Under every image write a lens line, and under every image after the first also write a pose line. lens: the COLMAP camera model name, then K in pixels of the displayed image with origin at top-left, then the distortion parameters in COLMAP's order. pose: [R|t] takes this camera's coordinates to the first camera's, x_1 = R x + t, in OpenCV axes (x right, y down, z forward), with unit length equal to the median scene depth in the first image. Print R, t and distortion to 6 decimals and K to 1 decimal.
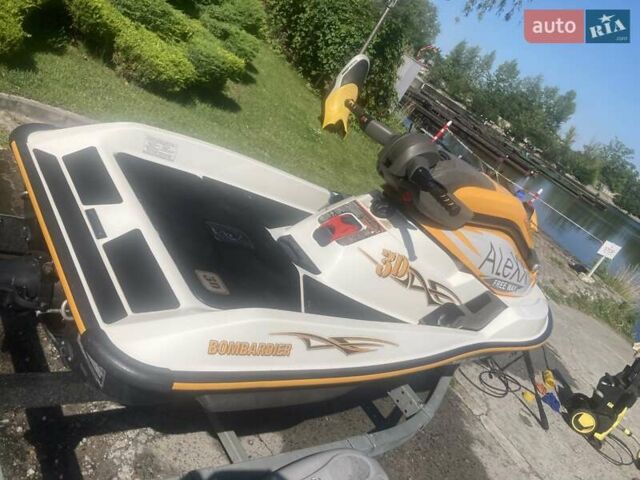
lens RADIAL K [[538.9, 0, 307.1], [0, 538.9, 249.0], [0, 0, 1]] dist [0.035313, -0.043841]
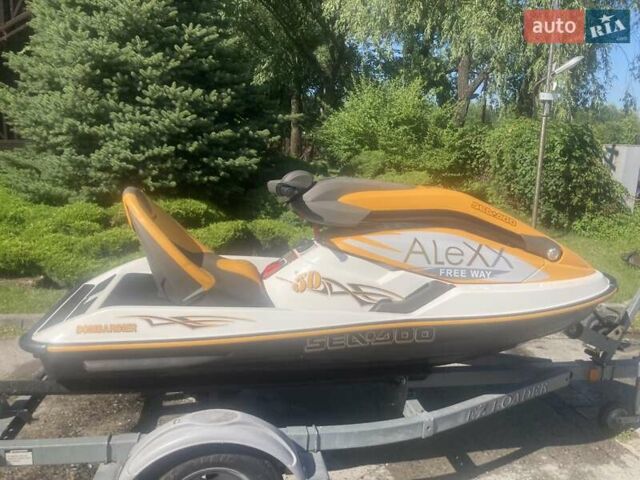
lens RADIAL K [[538.9, 0, 307.1], [0, 538.9, 249.0], [0, 0, 1]] dist [0.035313, -0.043841]
pose [[0.766351, -0.406186, -0.497714, 0.757324], [0.186025, 0.881862, -0.433260, 0.471870], [0.614899, 0.239442, 0.751377, 0.053485]]
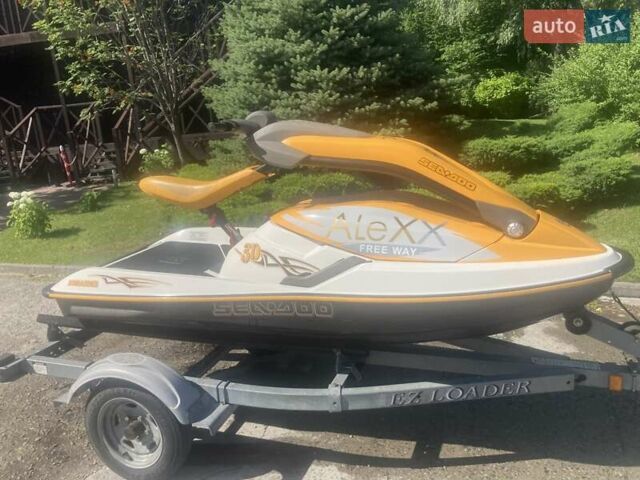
lens RADIAL K [[524.2, 0, 290.7], [0, 524.2, 239.2], [0, 0, 1]] dist [0.021893, 0.001475]
pose [[0.399777, -0.371700, -0.837865, 1.238150], [-0.059946, 0.901529, -0.428546, 0.526172], [0.914650, 0.221549, 0.338129, 0.602582]]
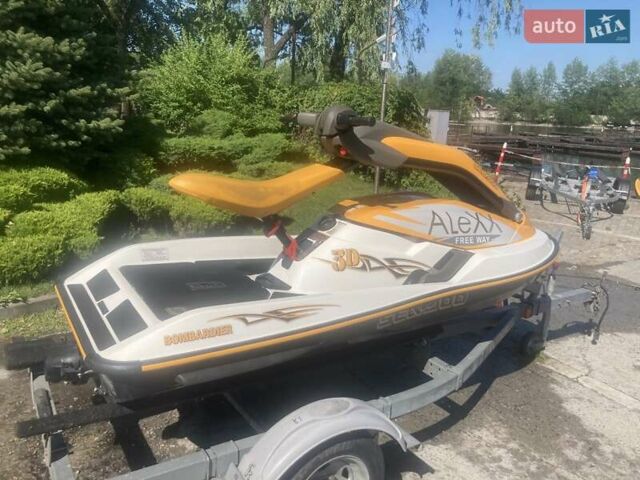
lens RADIAL K [[538.9, 0, 307.1], [0, 538.9, 249.0], [0, 0, 1]] dist [0.035313, -0.043841]
pose [[0.877469, -0.434007, -0.204170, 0.326084], [0.382059, 0.889819, -0.249506, 0.269179], [0.289962, 0.140929, 0.946605, -0.190036]]
